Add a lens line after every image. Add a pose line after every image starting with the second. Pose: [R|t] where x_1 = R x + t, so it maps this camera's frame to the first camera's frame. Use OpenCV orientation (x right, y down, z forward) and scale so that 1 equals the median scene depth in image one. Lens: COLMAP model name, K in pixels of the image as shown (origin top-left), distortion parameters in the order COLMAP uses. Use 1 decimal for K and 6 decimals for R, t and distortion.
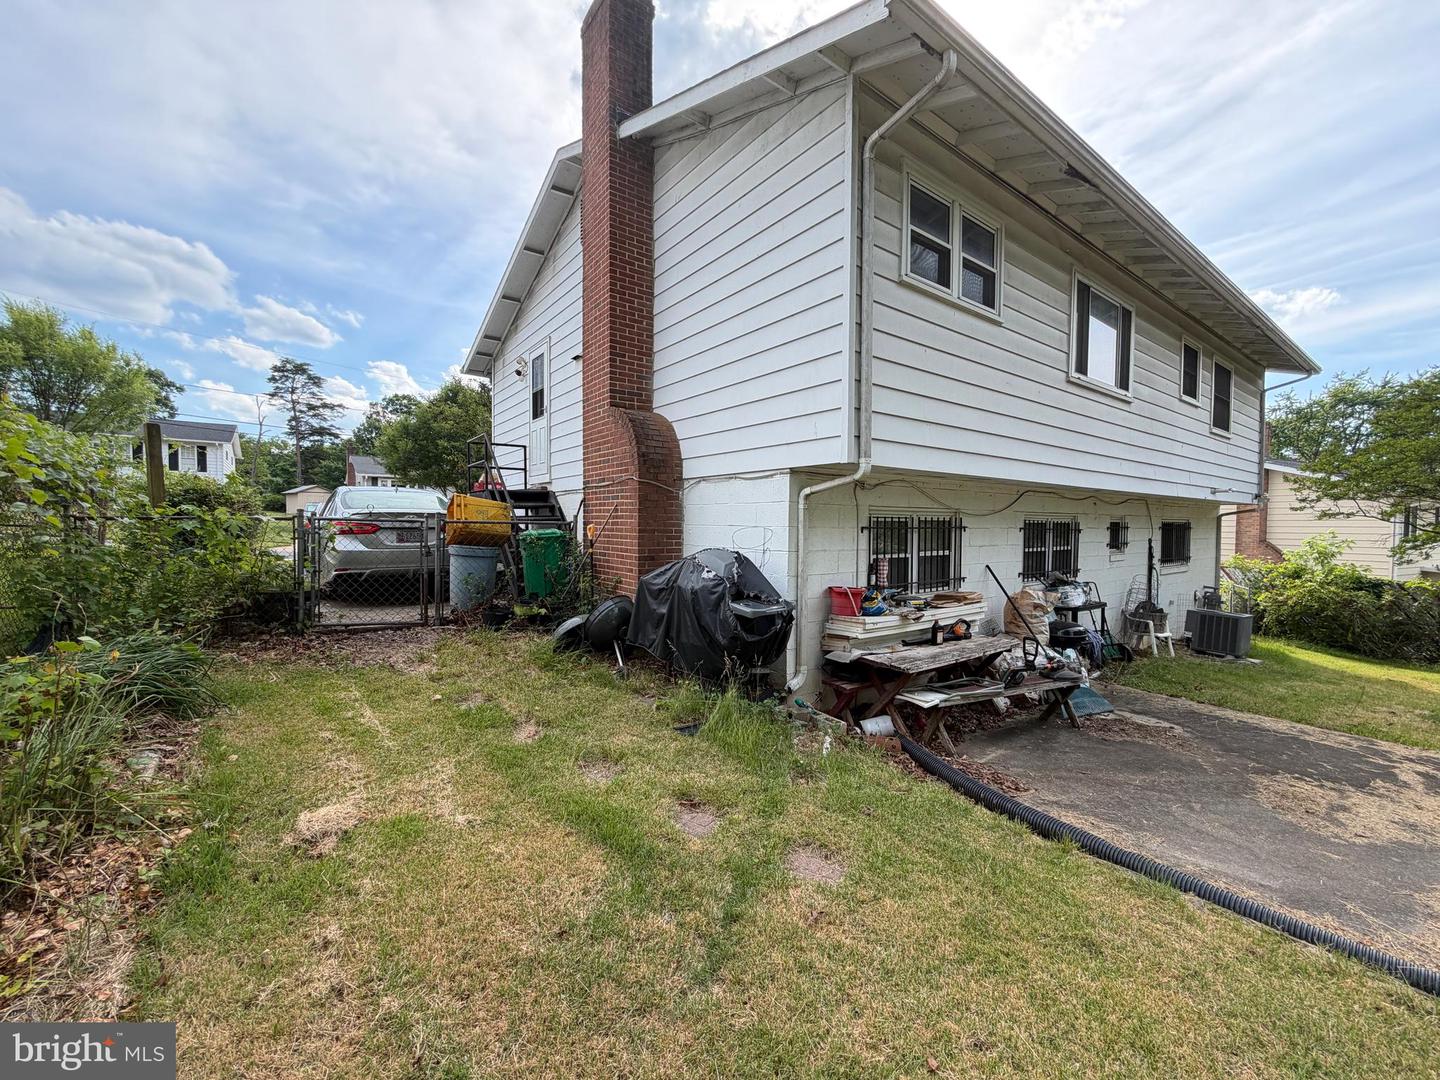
lens RADIAL K [[574.6, 0, 716.2], [0, 574.6, 539.5], [0, 0, 1]] dist [-0.000226, -0.000189]
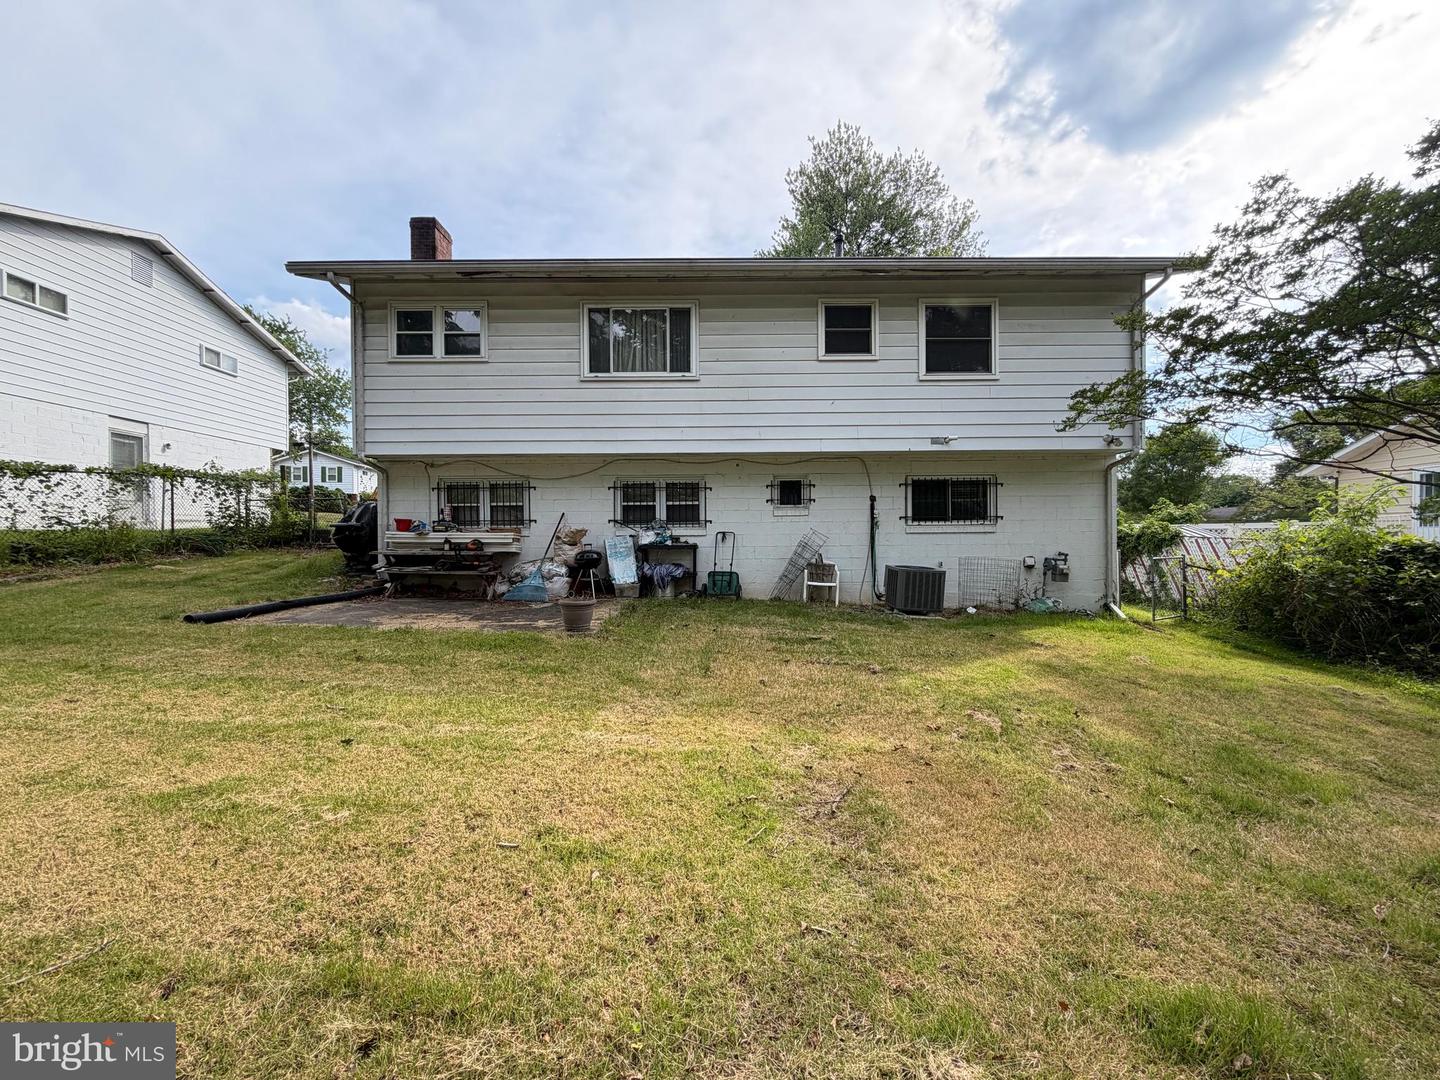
lens RADIAL K [[574.6, 0, 716.2], [0, 574.6, 539.5], [0, 0, 1]] dist [-0.000226, -0.000189]
pose [[0.807275, -0.011572, -0.590062, 2.089155], [-0.003161, 0.999709, -0.023930, 0.186154], [0.590167, 0.021183, 0.807003, 0.059524]]
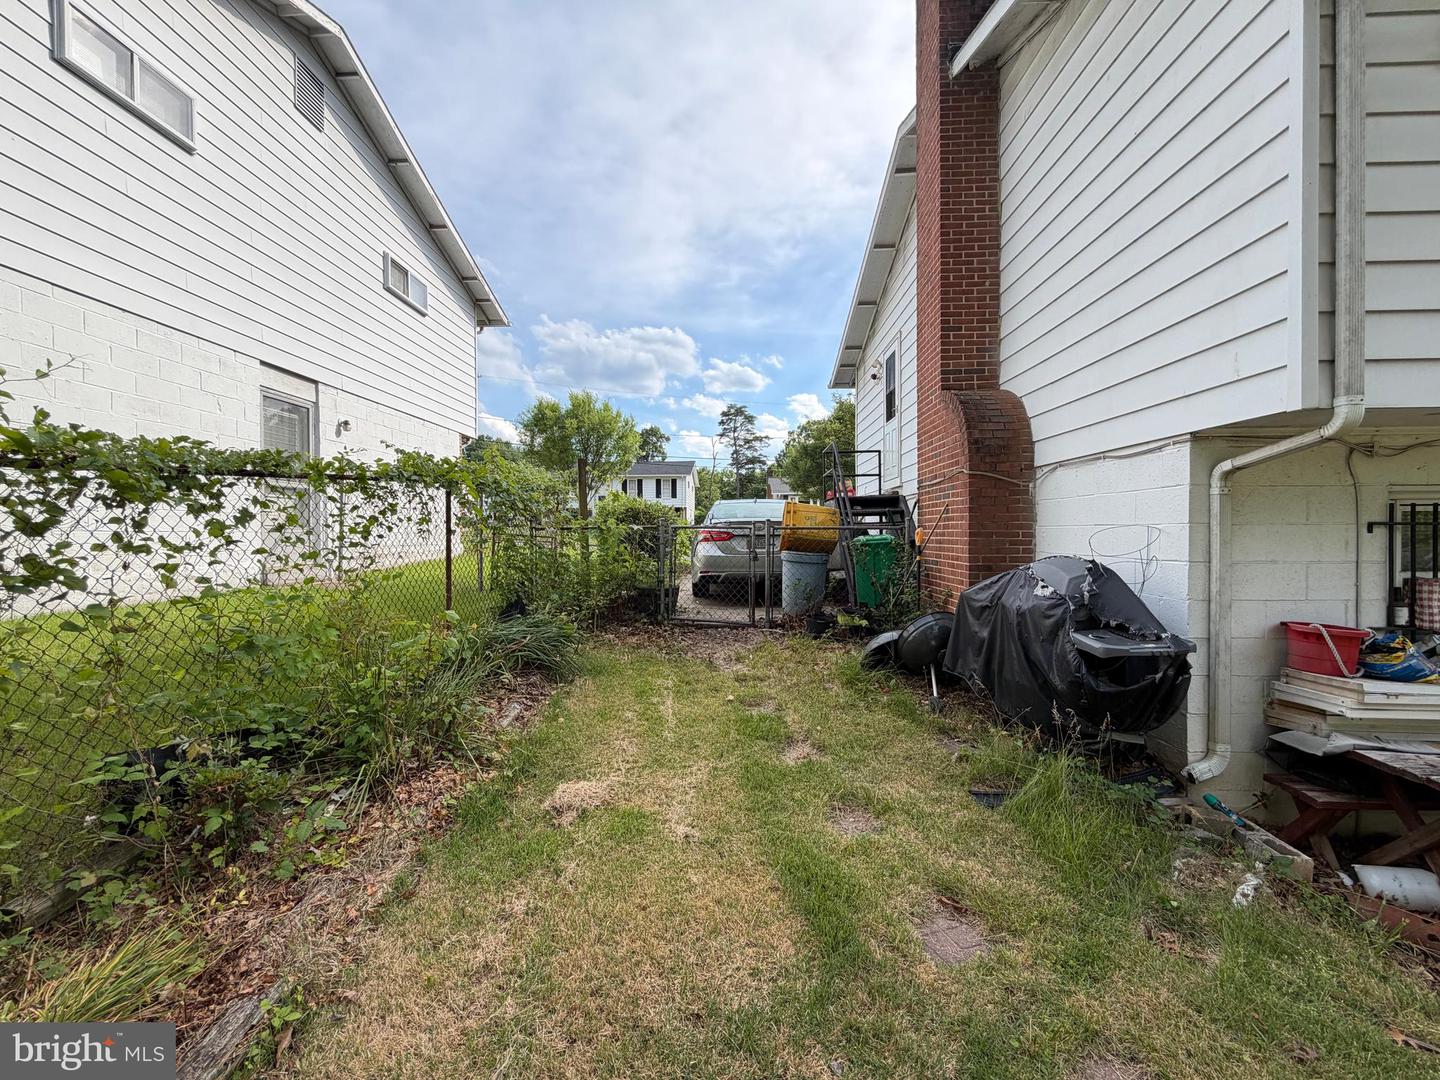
lens RADIAL K [[574.6, 0, 716.2], [0, 574.6, 539.5], [0, 0, 1]] dist [-0.000226, -0.000189]
pose [[0.780676, -0.005982, -0.624907, 0.103817], [-0.006543, 0.999821, -0.017745, 0.009876], [0.624901, 0.017942, 0.780498, 0.145541]]
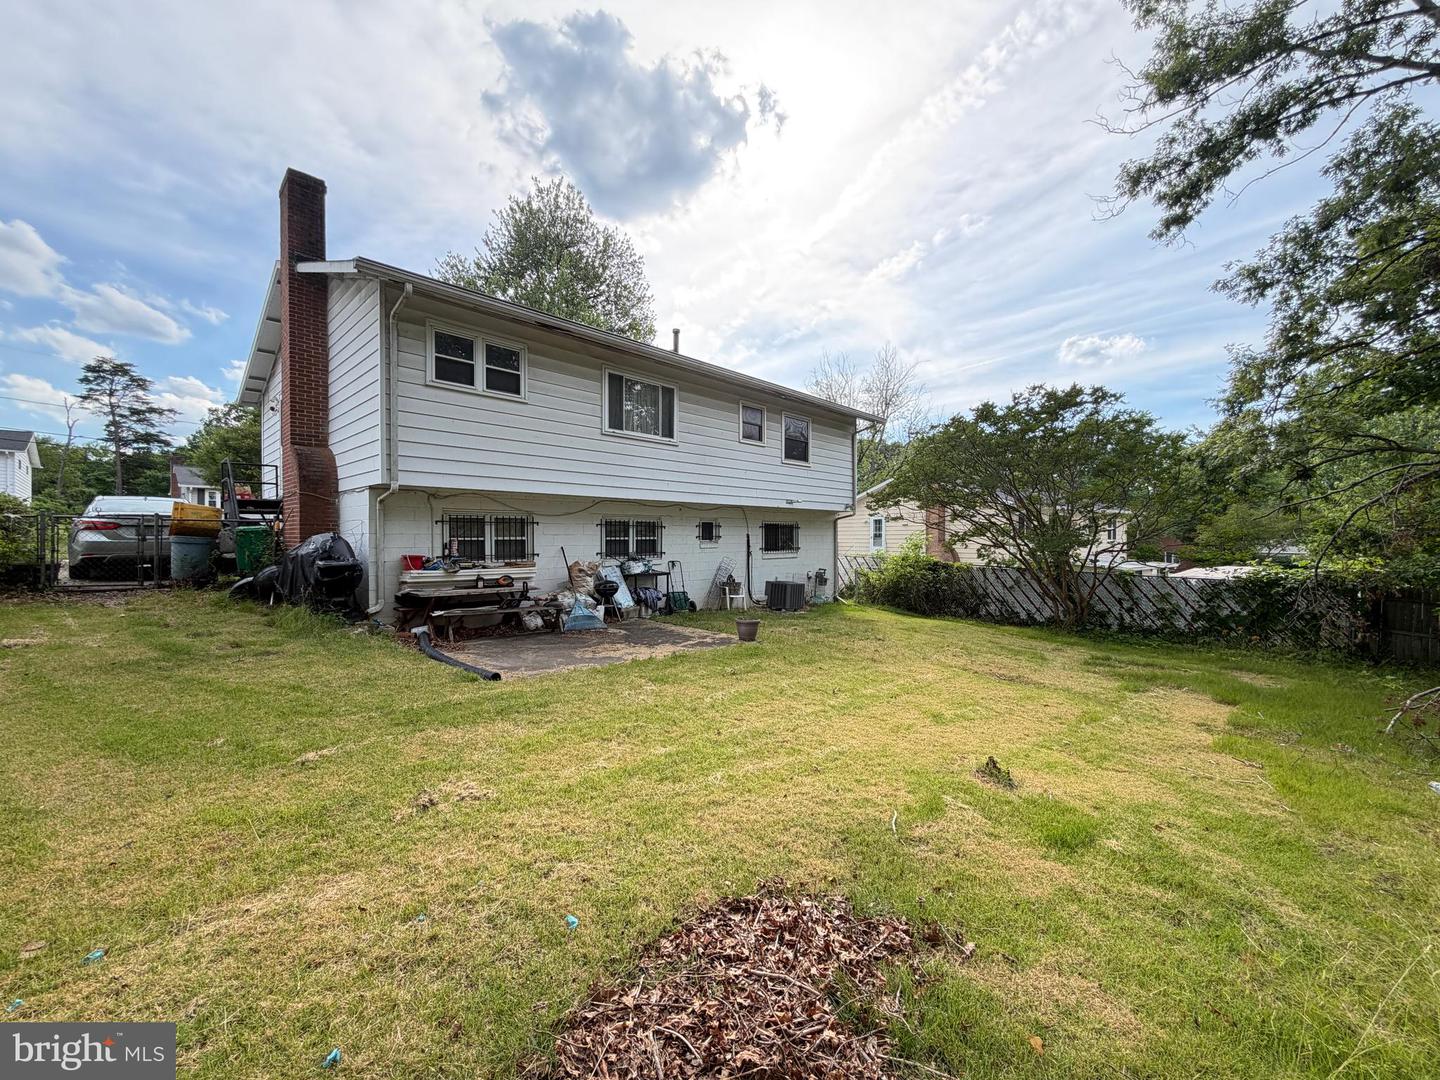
lens RADIAL K [[572.2, 0, 720.0], [0, 572.2, 540.0], [0, 0, 1]] dist [-0.001743, -0.000465]
pose [[0.984494, -0.009442, 0.175162, 0.791103], [0.013282, 0.999696, -0.020763, 0.082414], [-0.174913, 0.022768, 0.984321, -0.815320]]
